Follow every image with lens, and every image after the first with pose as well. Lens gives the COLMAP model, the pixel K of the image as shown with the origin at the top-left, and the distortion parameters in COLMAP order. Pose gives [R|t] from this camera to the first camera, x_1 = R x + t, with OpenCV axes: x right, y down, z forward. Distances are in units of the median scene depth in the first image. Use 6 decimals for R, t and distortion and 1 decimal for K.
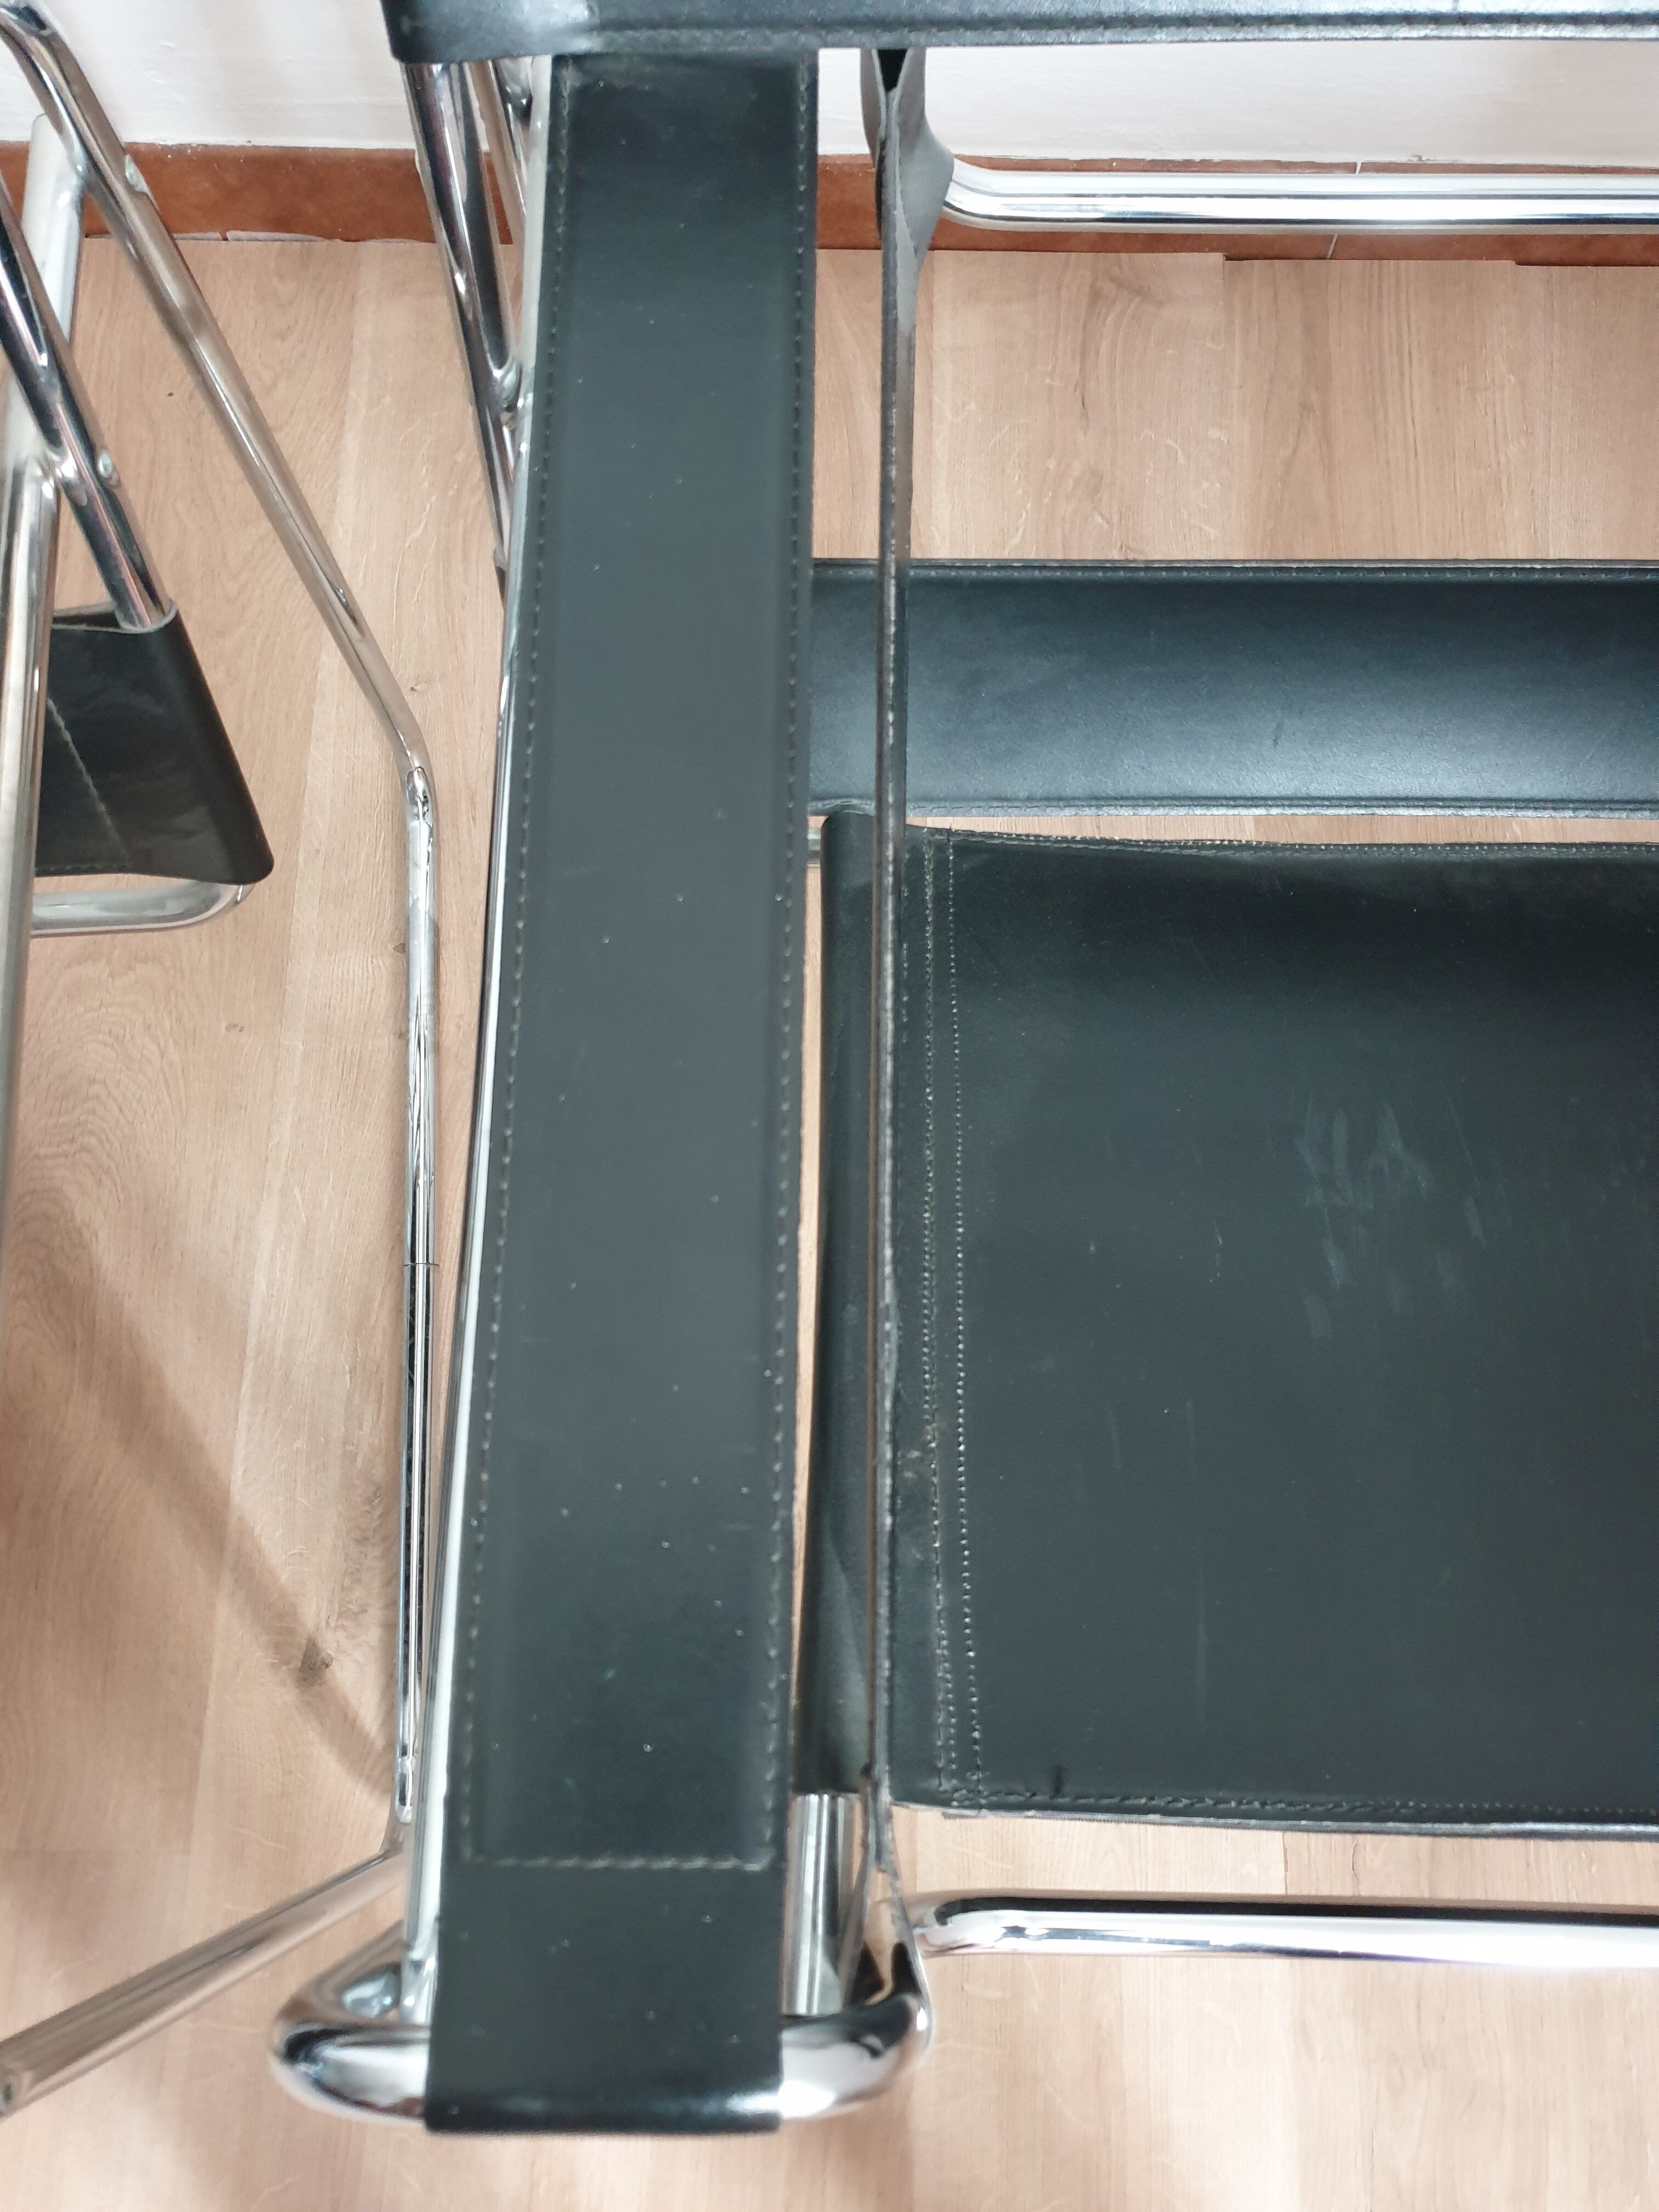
lens RADIAL K [[1779.0, 0, 825.9], [0, 1779.0, 1154.6], [0, 0, 1]] dist [0.003389, 0.002149]
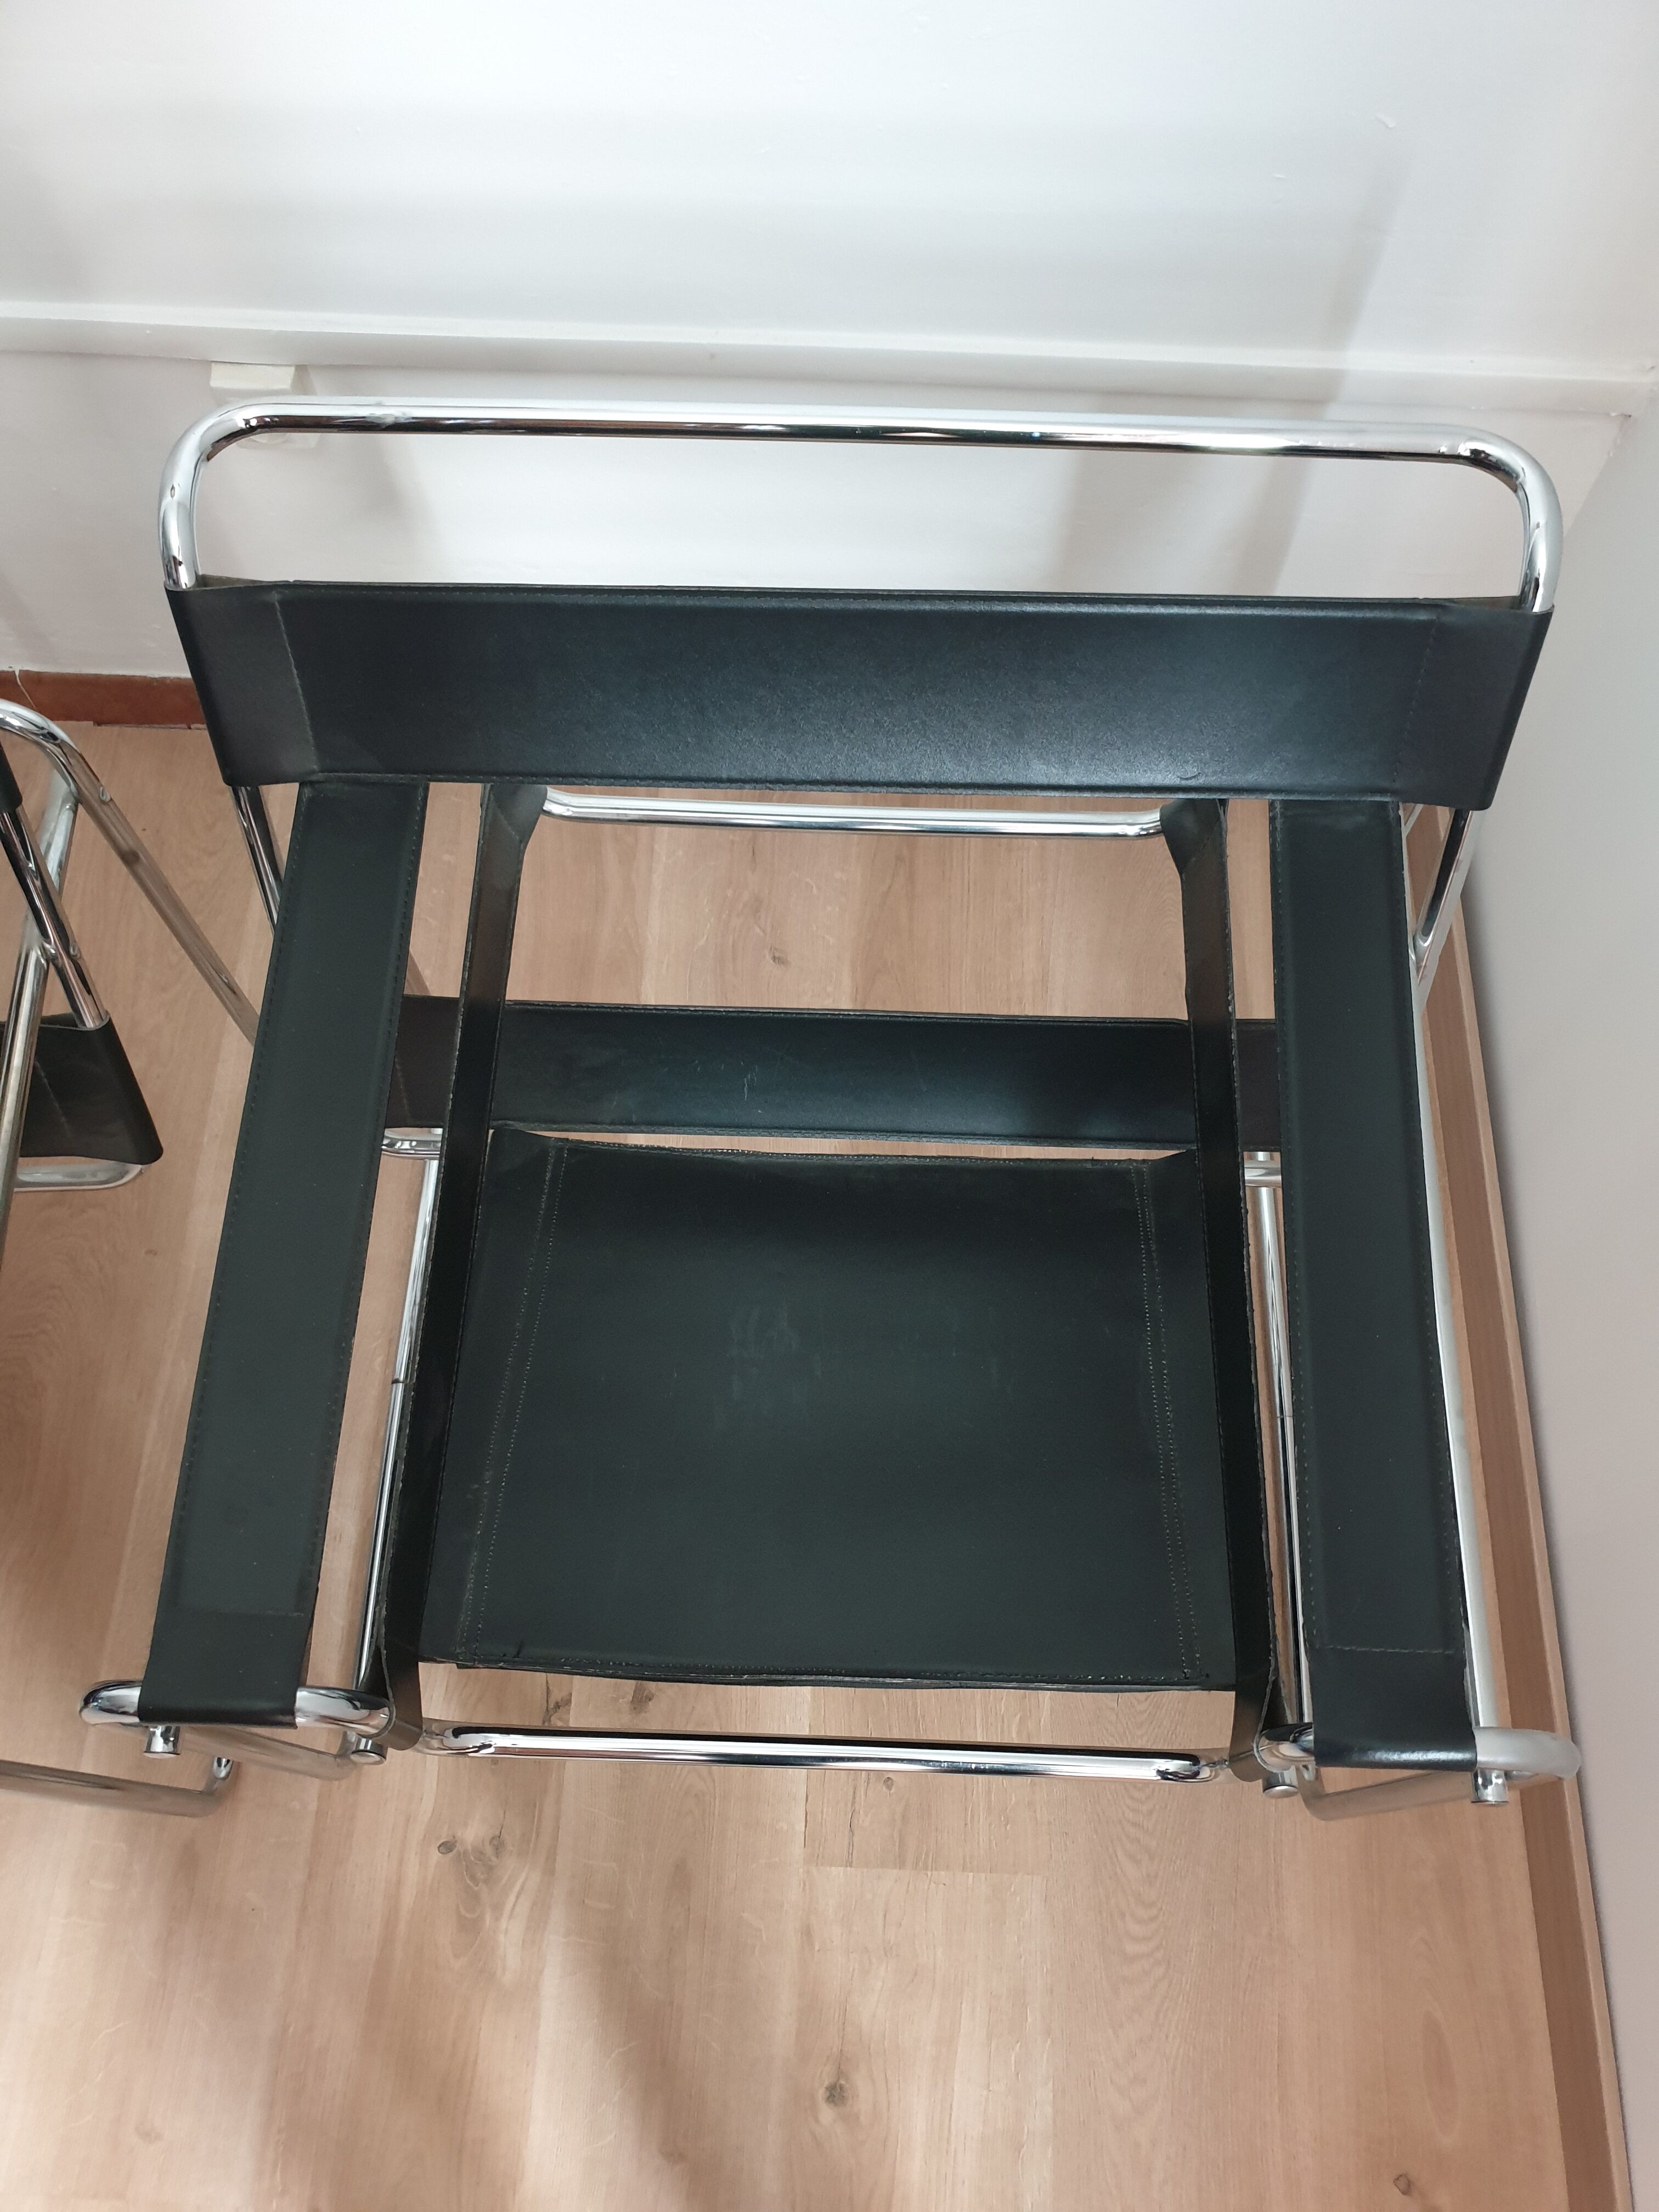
lens RADIAL K [[1731.5, 0, 830.0], [0, 1731.5, 1154.0], [0, 0, 1]] dist [0.009028, 0.010812]
pose [[0.999729, 0.020200, 0.011574, 0.297097], [-0.018306, 0.989220, -0.145289, 0.064833], [-0.014384, 0.145038, 0.989322, -0.627122]]
